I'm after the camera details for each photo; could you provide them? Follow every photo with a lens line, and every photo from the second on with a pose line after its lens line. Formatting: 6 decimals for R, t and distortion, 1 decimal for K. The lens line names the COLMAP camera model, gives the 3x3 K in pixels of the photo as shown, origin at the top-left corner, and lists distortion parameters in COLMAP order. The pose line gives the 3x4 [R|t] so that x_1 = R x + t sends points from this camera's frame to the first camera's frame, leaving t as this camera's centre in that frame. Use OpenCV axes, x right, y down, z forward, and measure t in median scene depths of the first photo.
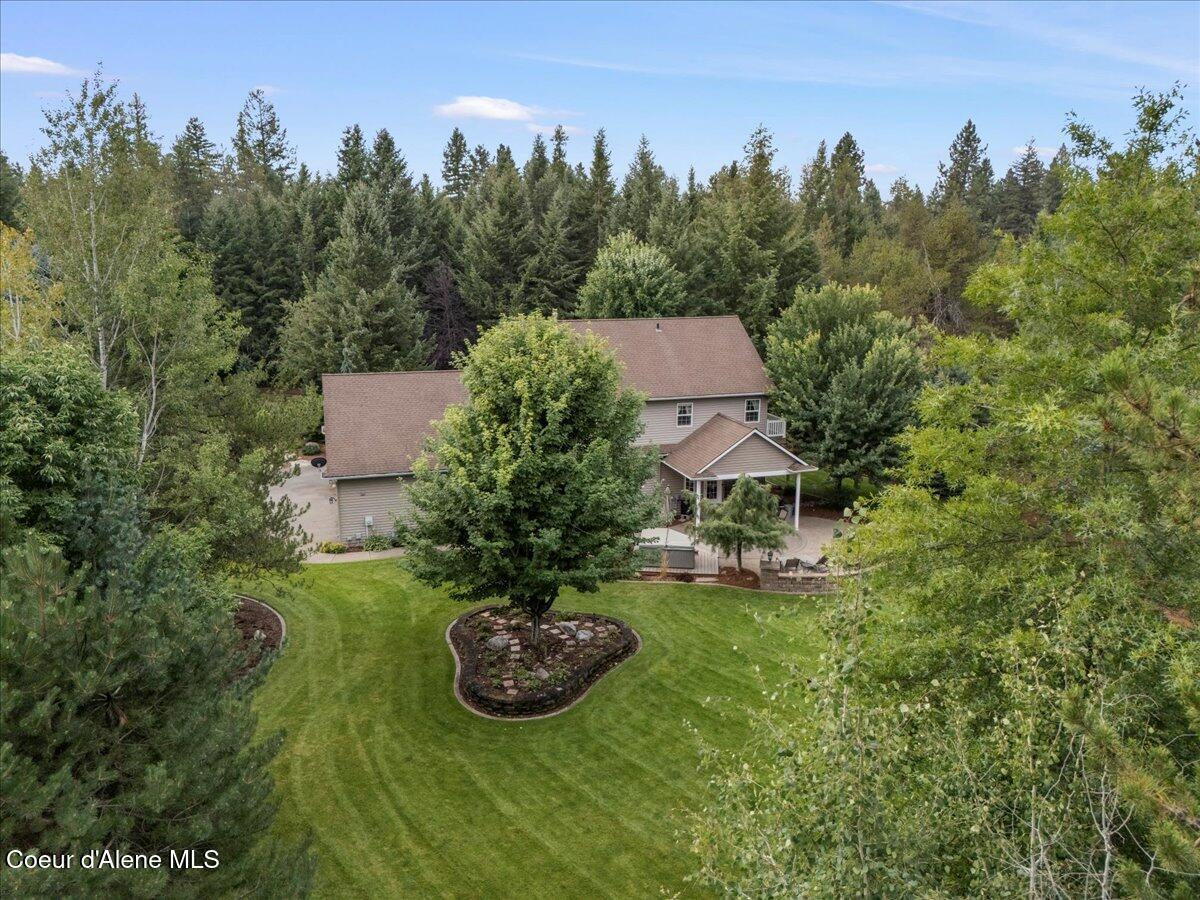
lens RADIAL K [[841.8, 0, 600.2], [0, 841.8, 452.7], [0, 0, 1]] dist [0.046893, 0.003459]
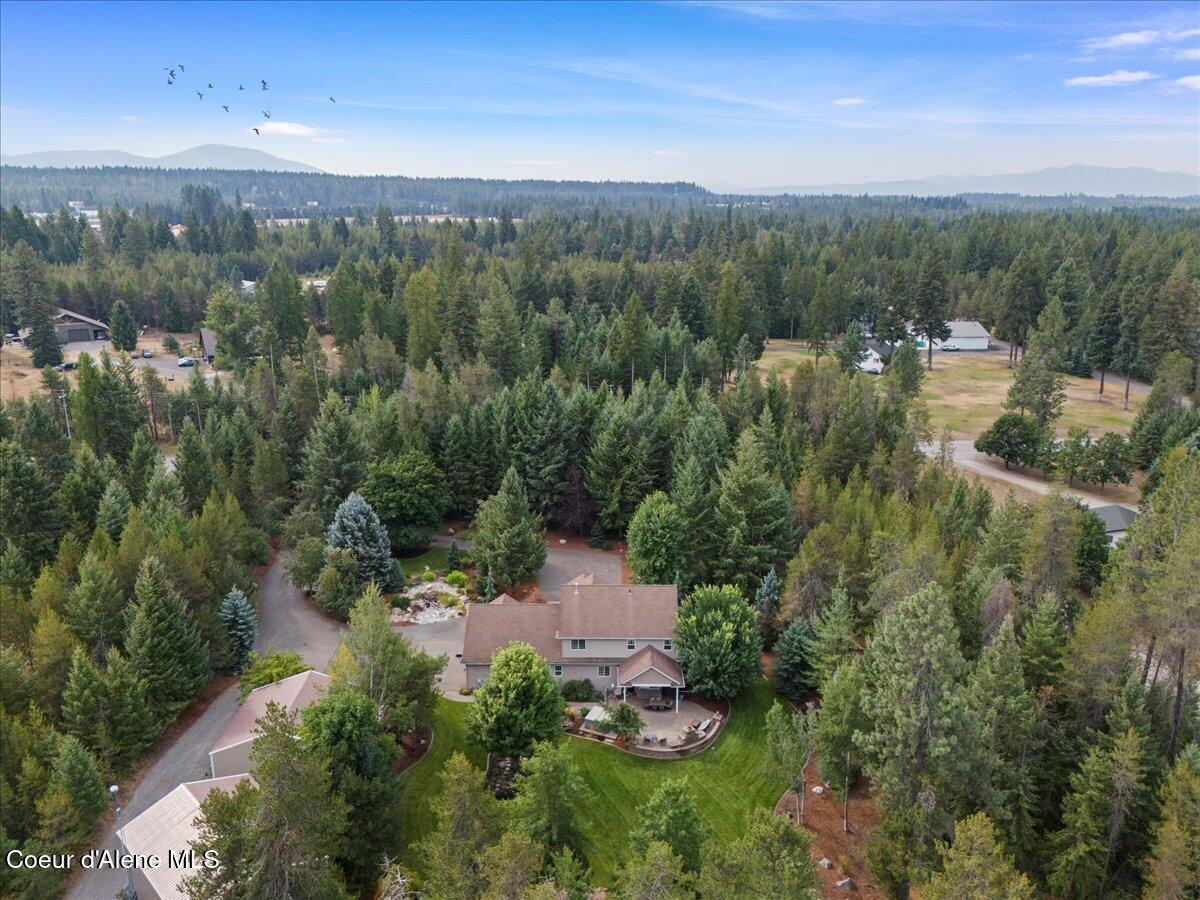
lens RADIAL K [[841.8, 0, 600.4], [0, 841.8, 451.6], [0, 0, 1]] dist [0.046893, 0.003459]
pose [[0.951976, 0.070984, -0.297829, 0.596448], [-0.055377, 0.996629, 0.060528, -0.621426], [0.301122, -0.041128, 0.952698, -0.920186]]
